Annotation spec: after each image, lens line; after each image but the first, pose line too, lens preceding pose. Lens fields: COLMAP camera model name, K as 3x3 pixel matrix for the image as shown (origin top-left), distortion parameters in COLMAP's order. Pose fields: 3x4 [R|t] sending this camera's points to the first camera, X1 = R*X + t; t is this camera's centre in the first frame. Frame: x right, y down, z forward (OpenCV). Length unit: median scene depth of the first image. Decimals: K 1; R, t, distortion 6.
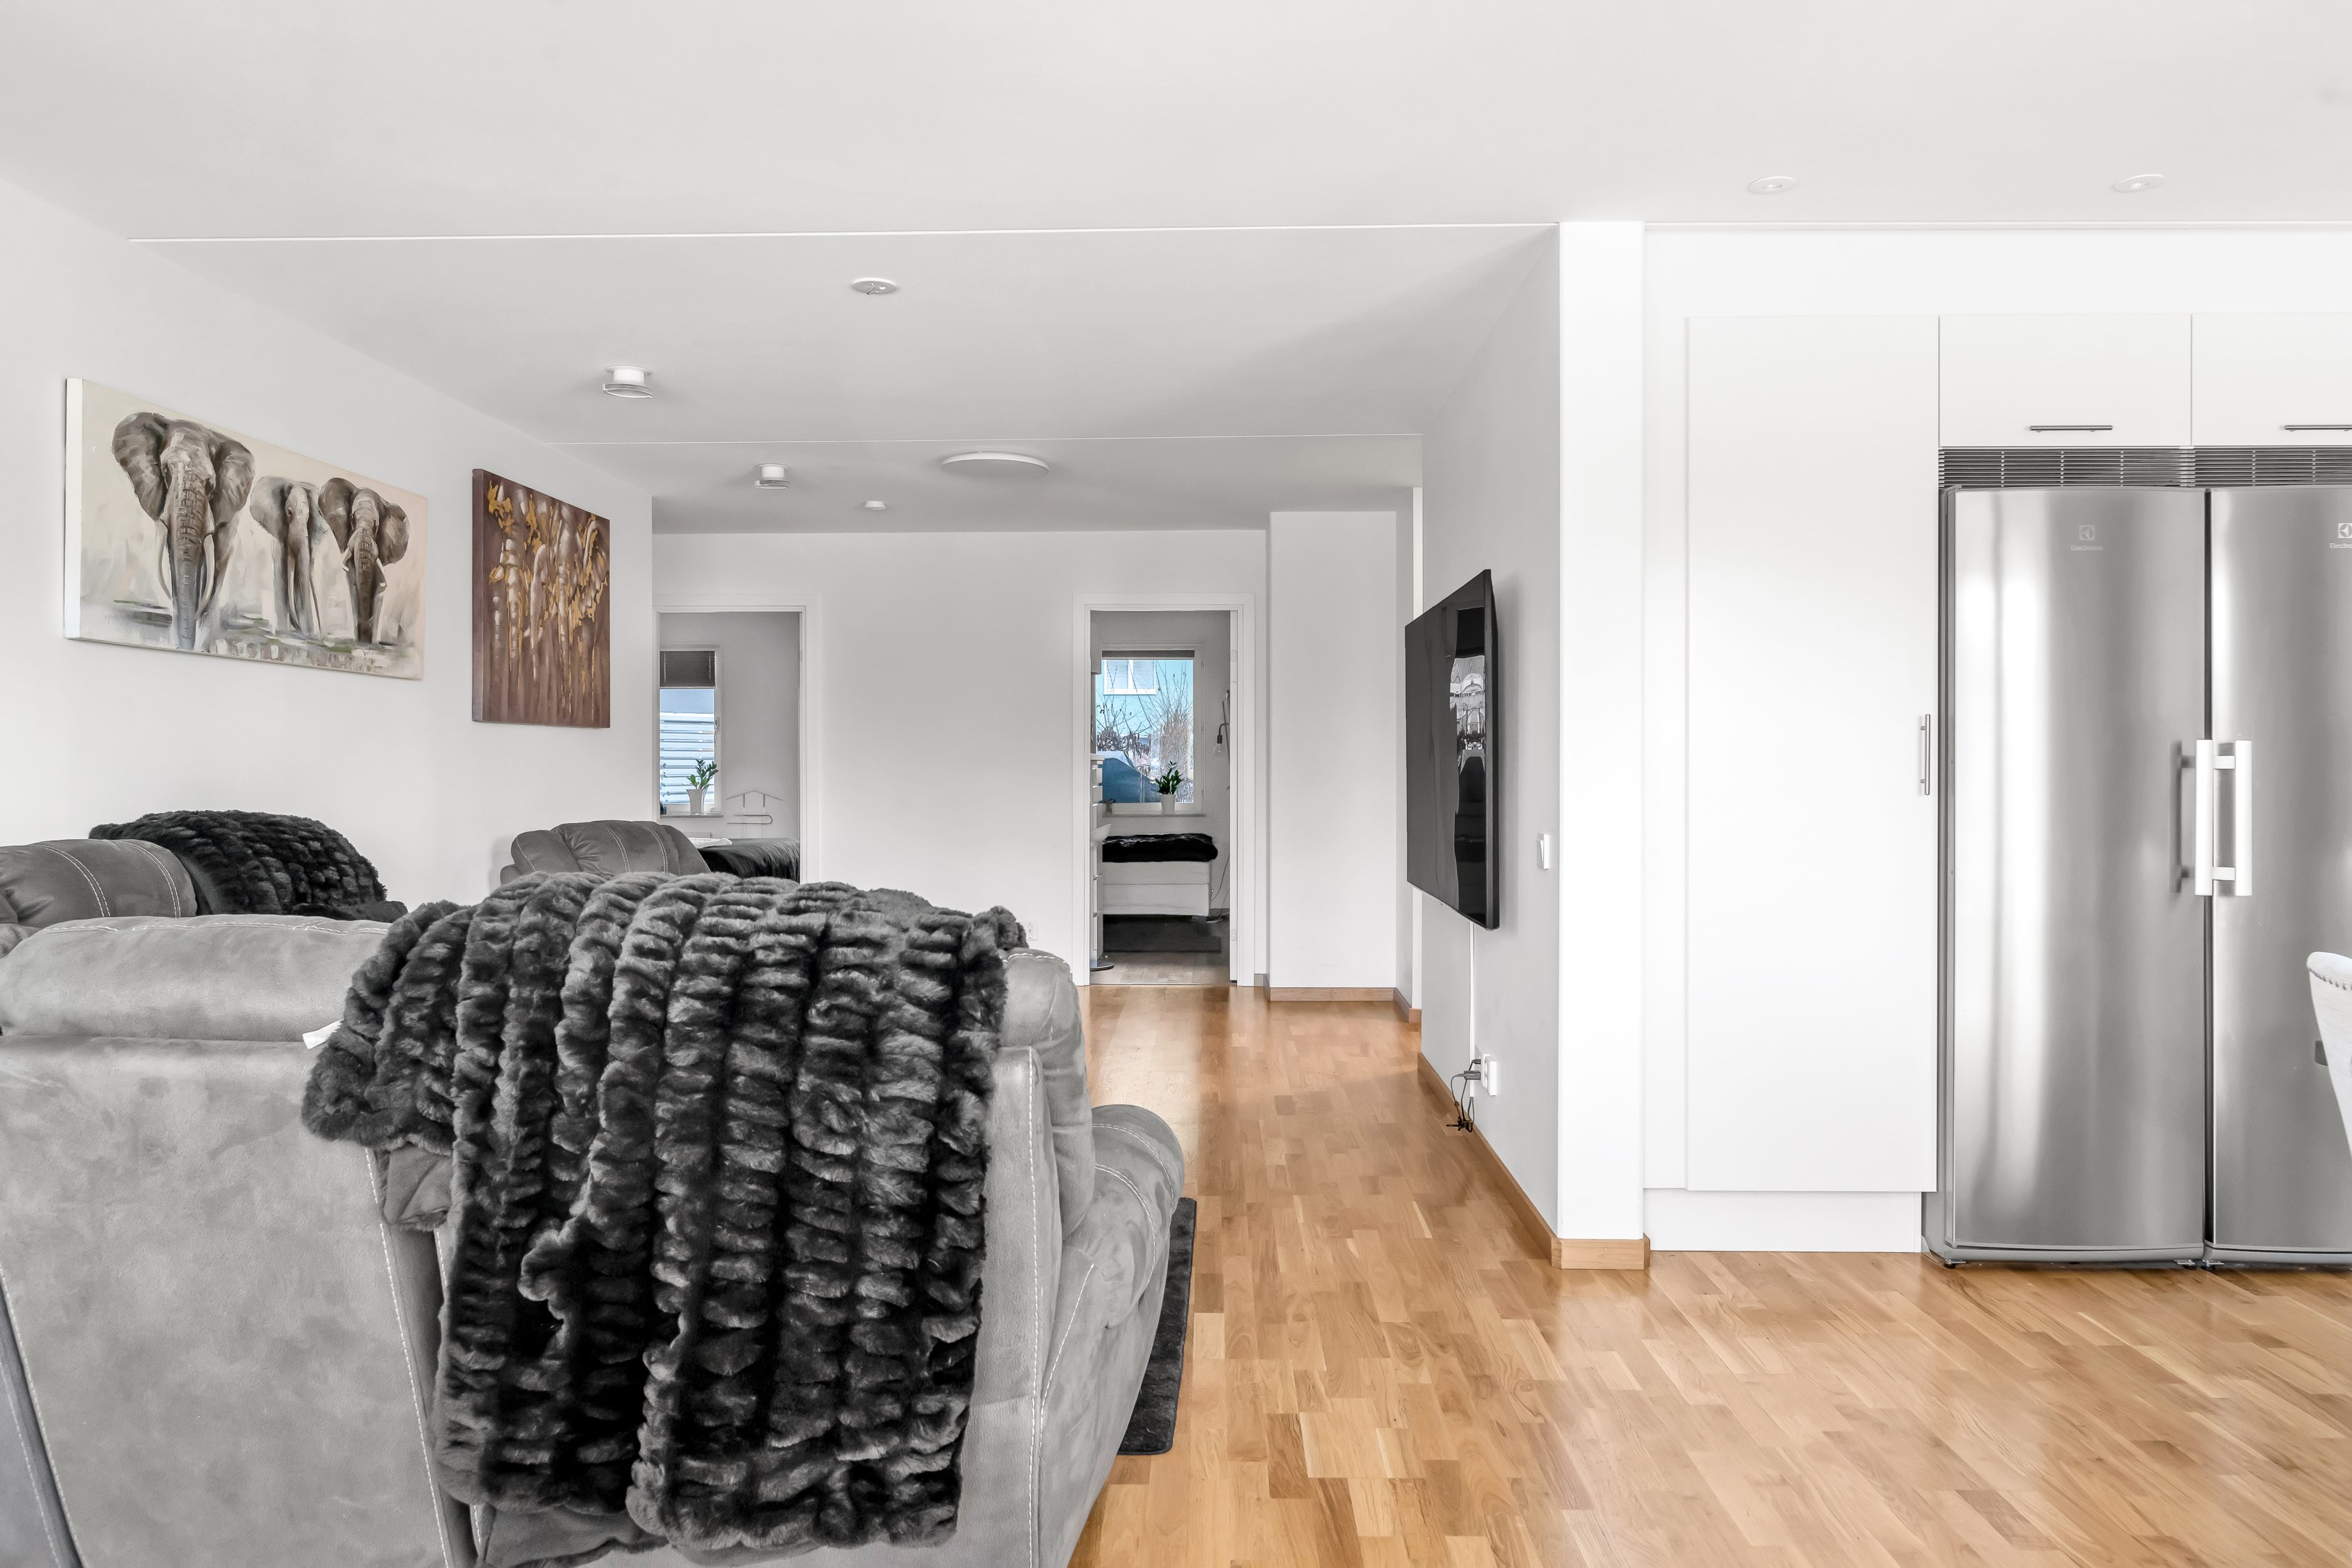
lens RADIAL K [[1618.3, 0, 1179.3], [0, 1618.3, 770.7], [0, 0, 1]] dist [-0.013081, 0.011043]
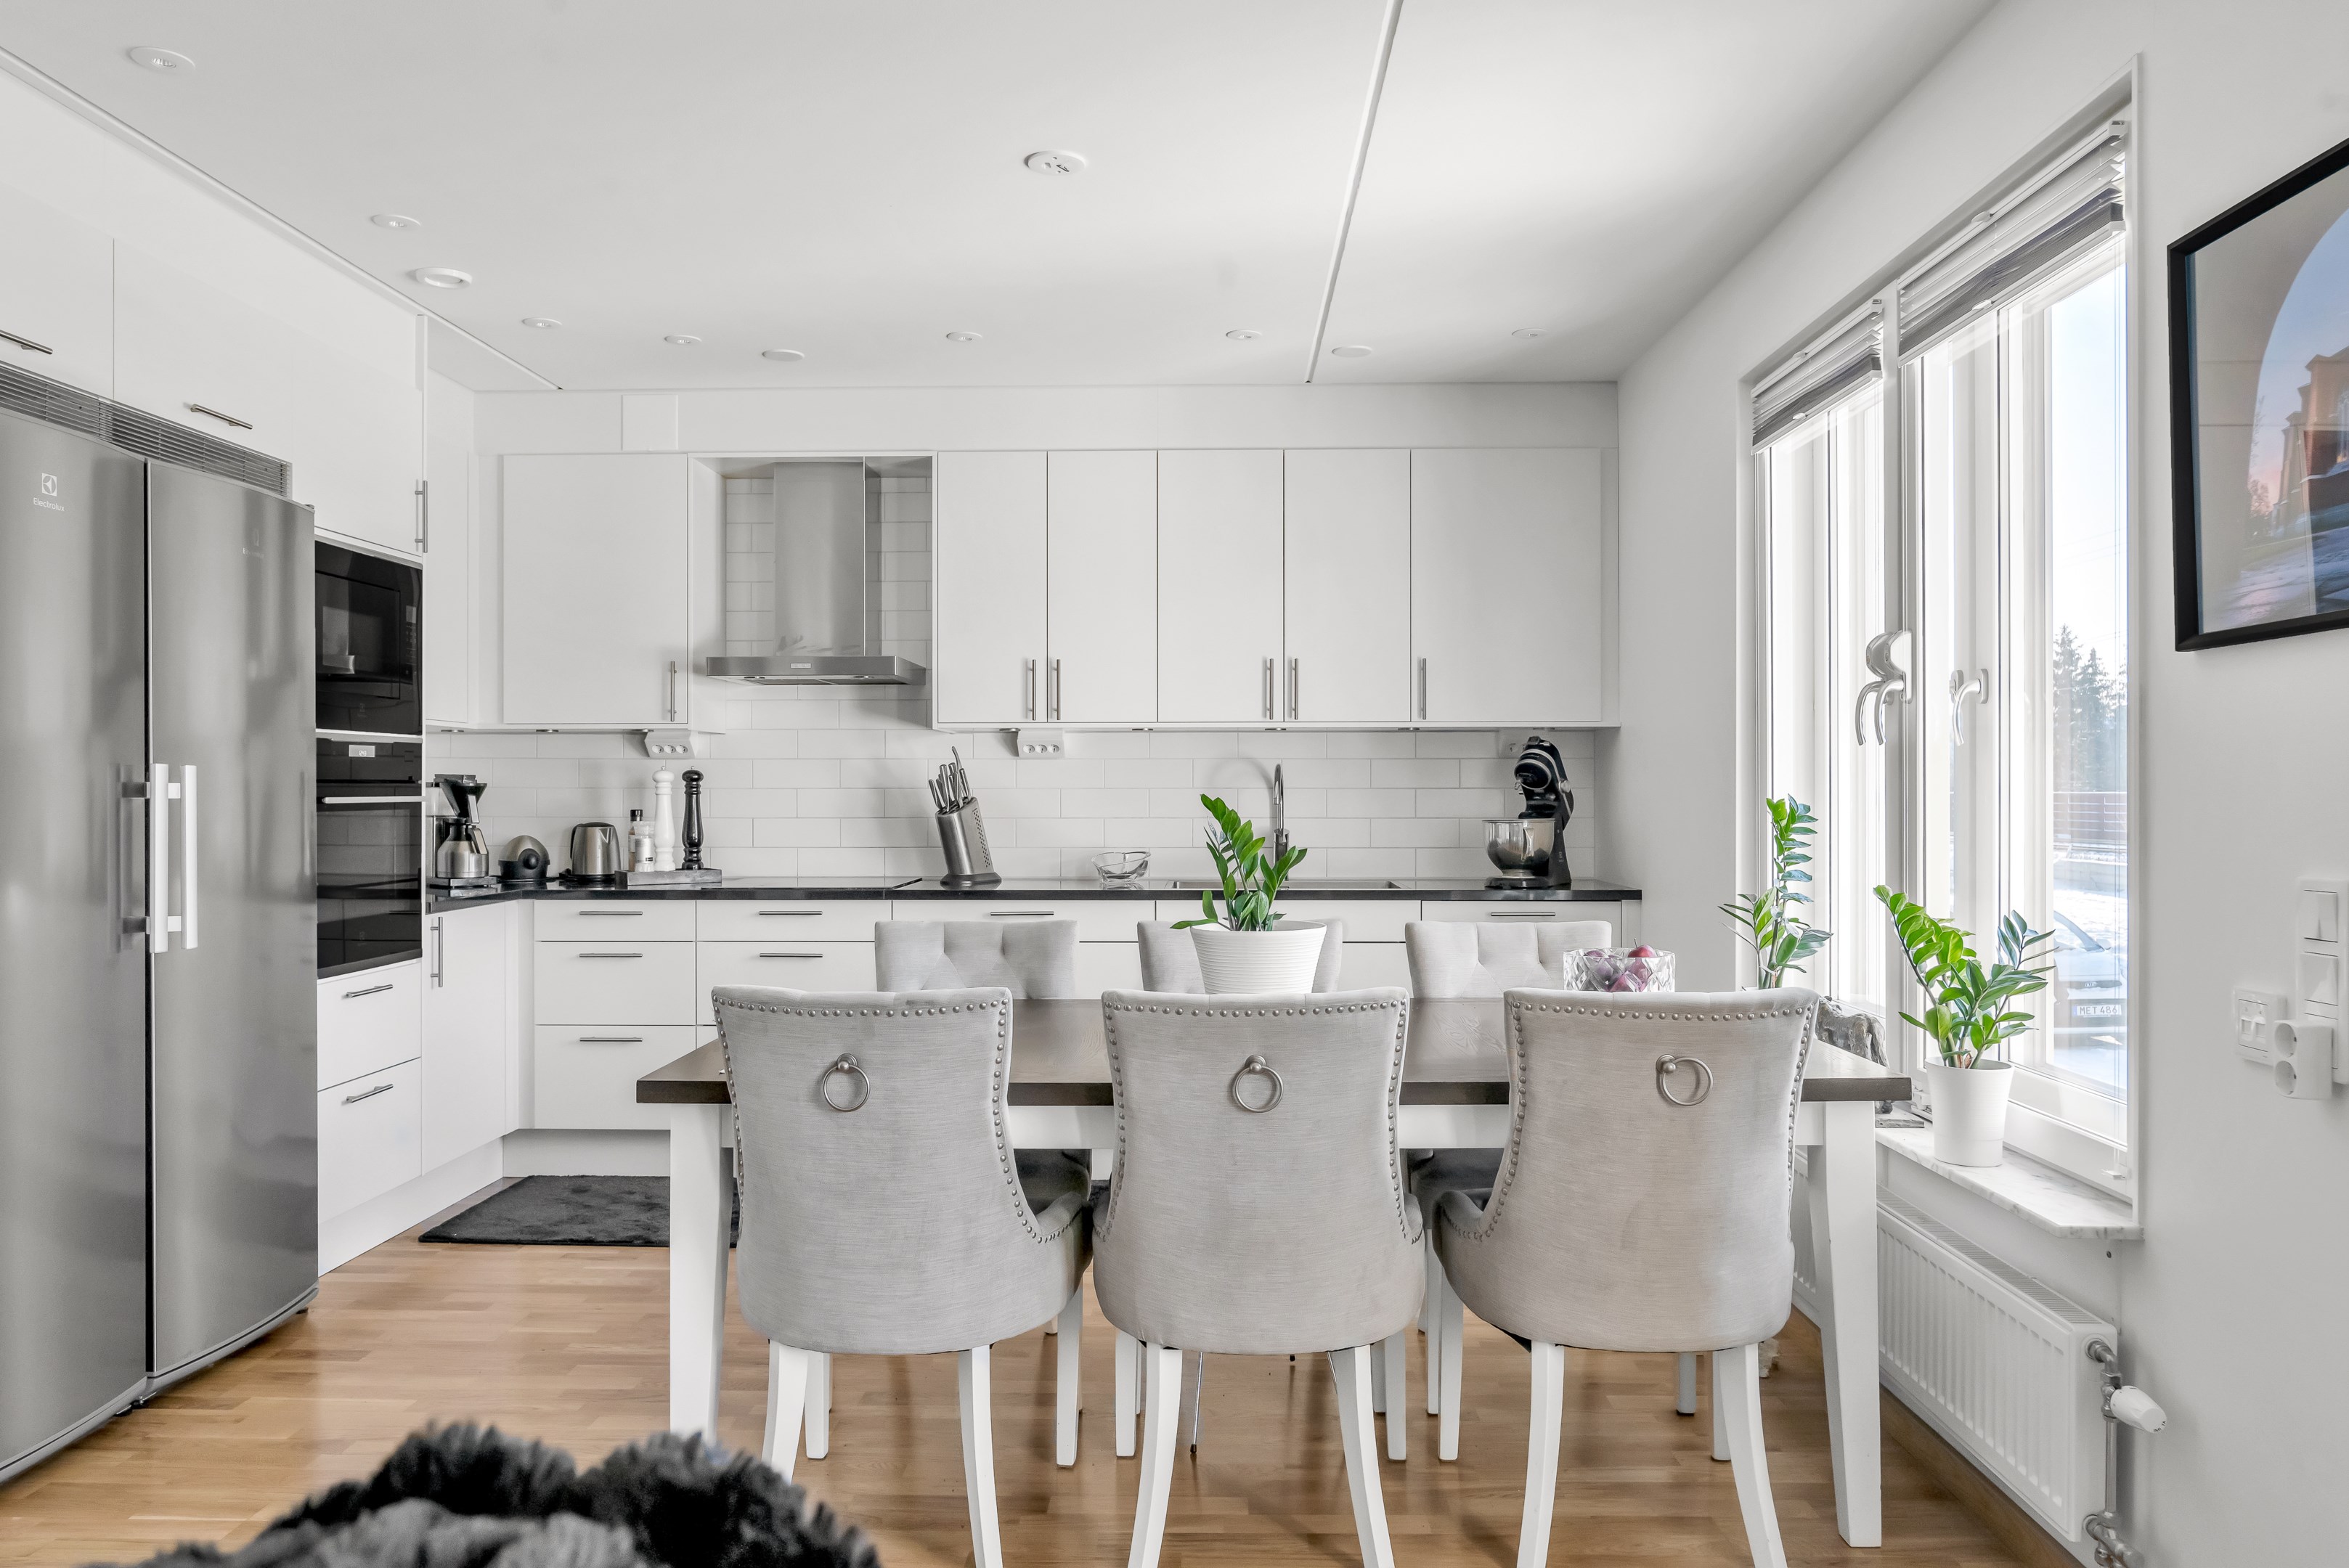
lens RADIAL K [[1616.0, 0, 1173.3], [0, 1616.0, 786.0], [0, 0, 1]] dist [-0.013081, 0.011043]
pose [[-0.004774, 0.001463, 0.999988, -0.162814], [0.002268, 0.999996, -0.001453, -0.004544], [-0.999986, 0.002261, -0.004777, 0.415932]]
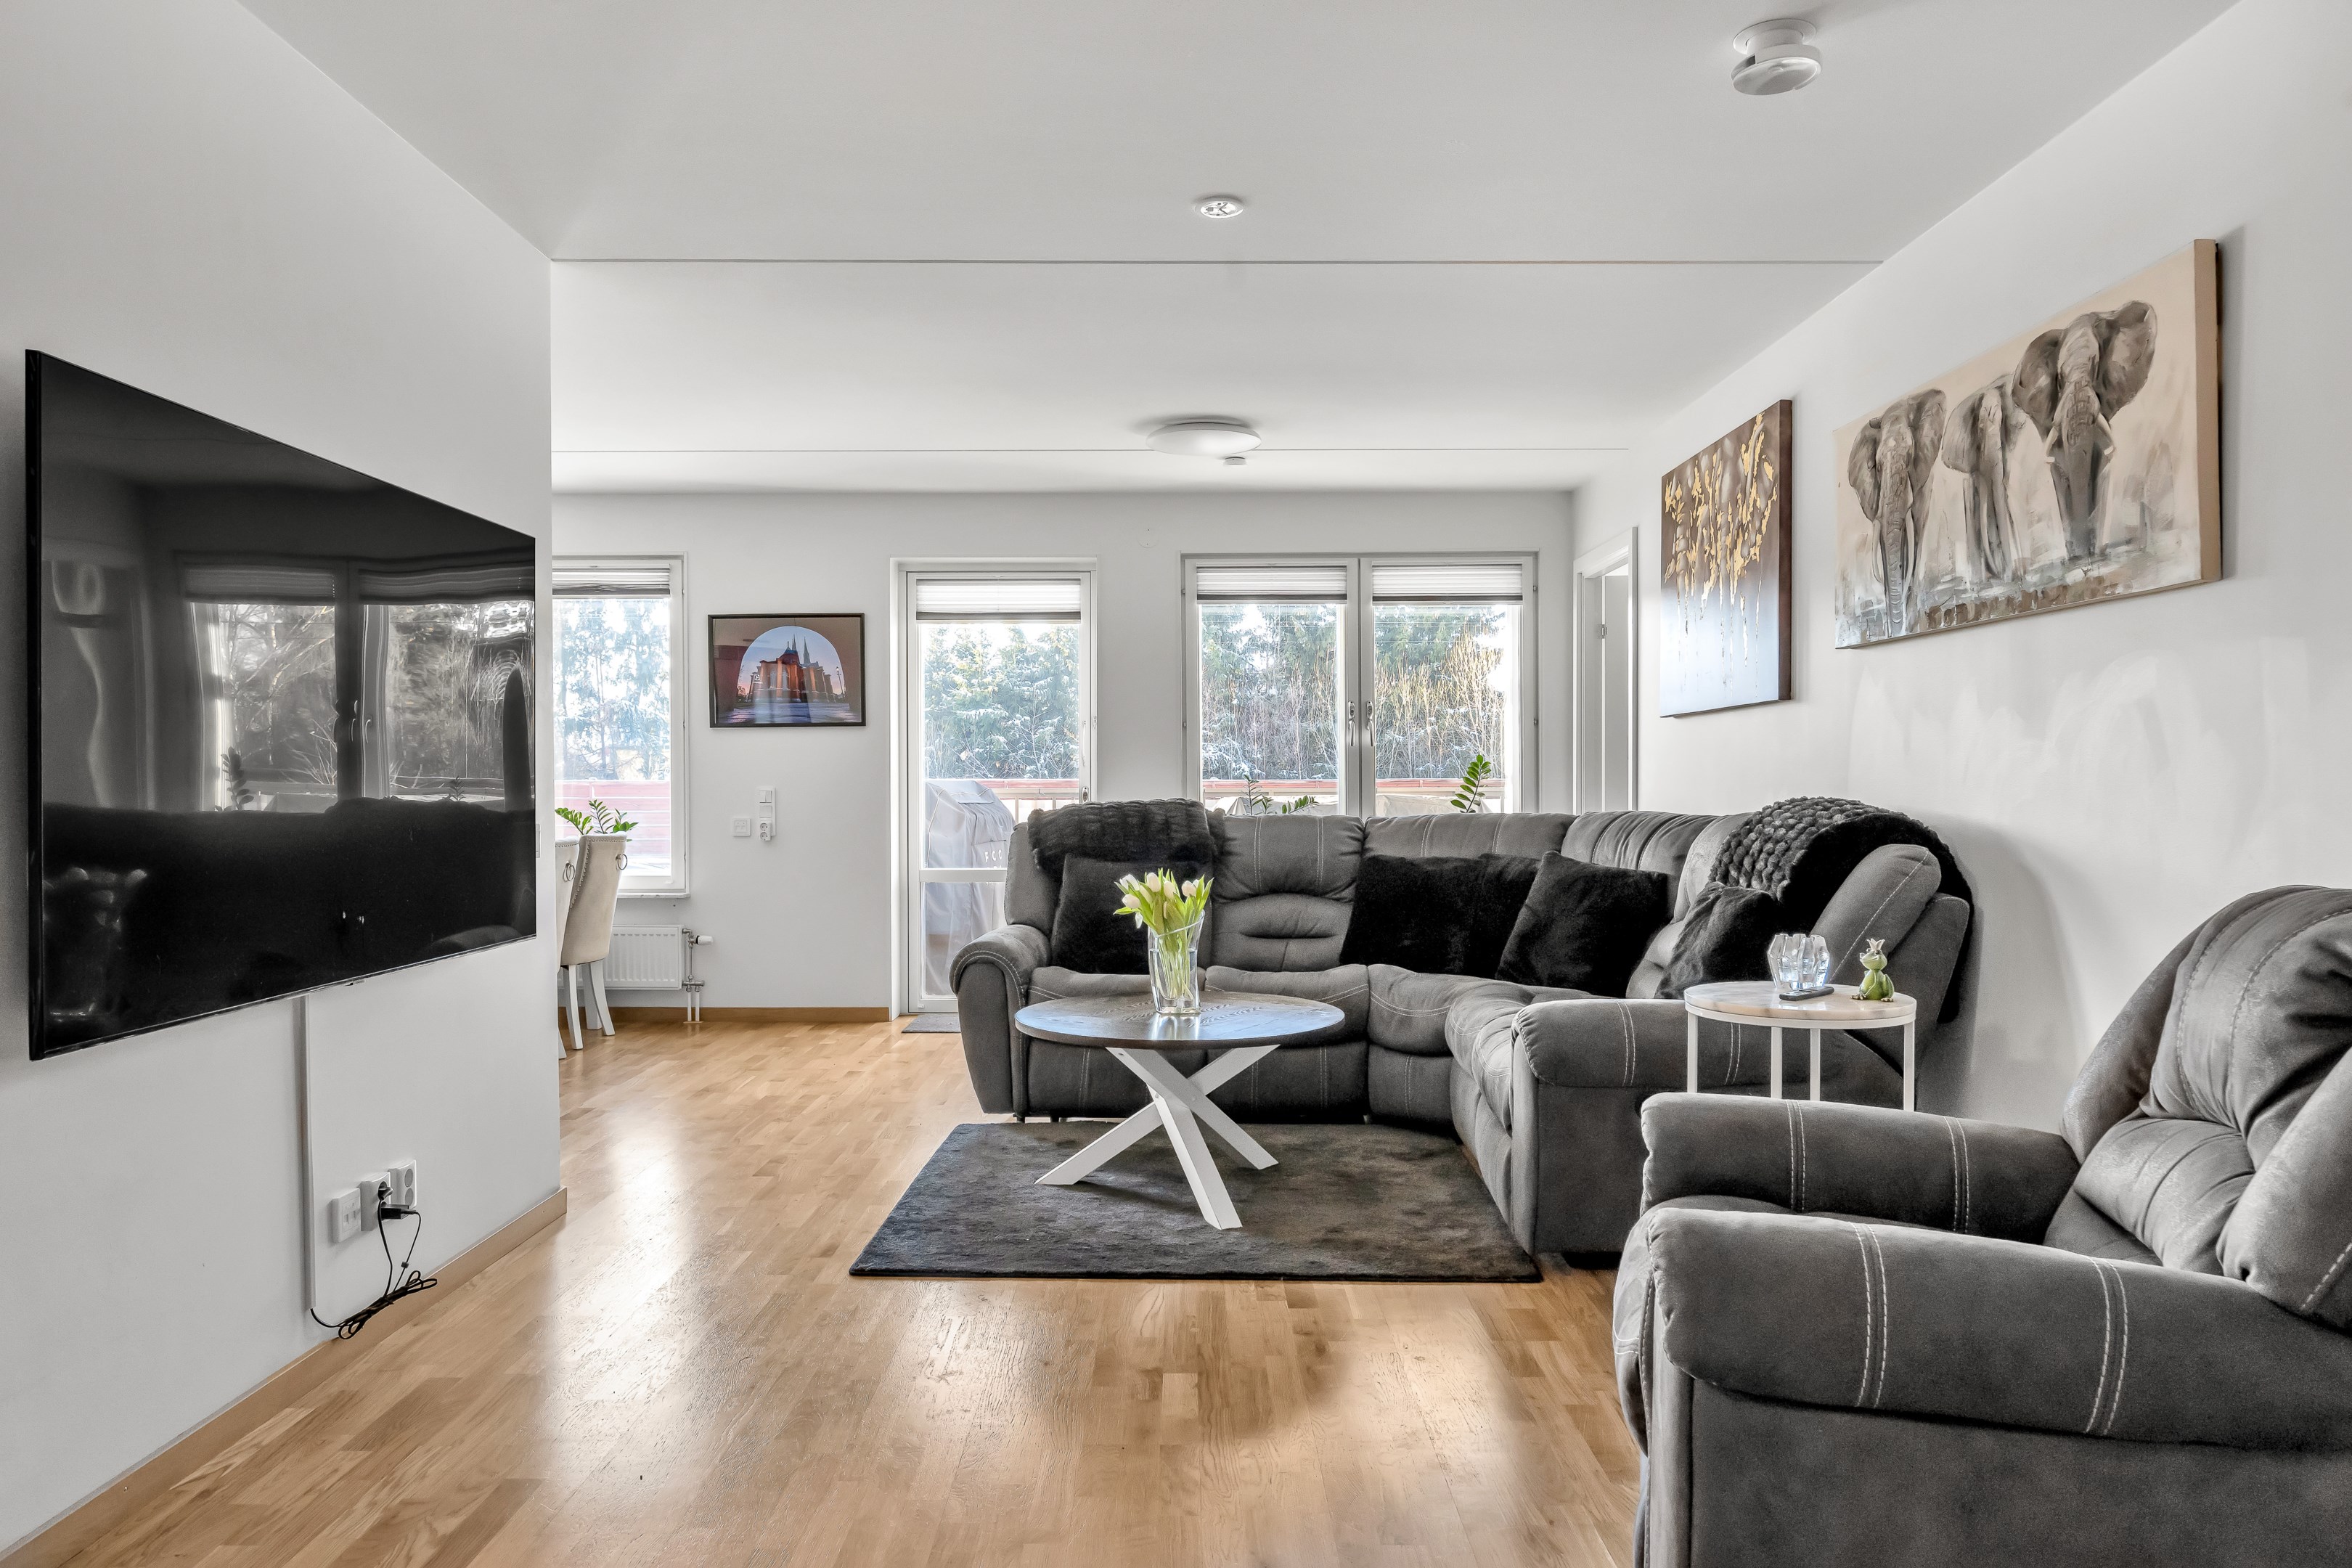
lens RADIAL K [[1618.3, 0, 1176.3], [0, 1618.3, 789.8], [0, 0, 1]] dist [-0.013081, 0.011043]
pose [[-0.999372, -0.000197, -0.035445, -0.135614], [-0.000295, 0.999996, 0.002741, 0.014612], [0.035444, 0.002750, -0.999368, 1.868008]]
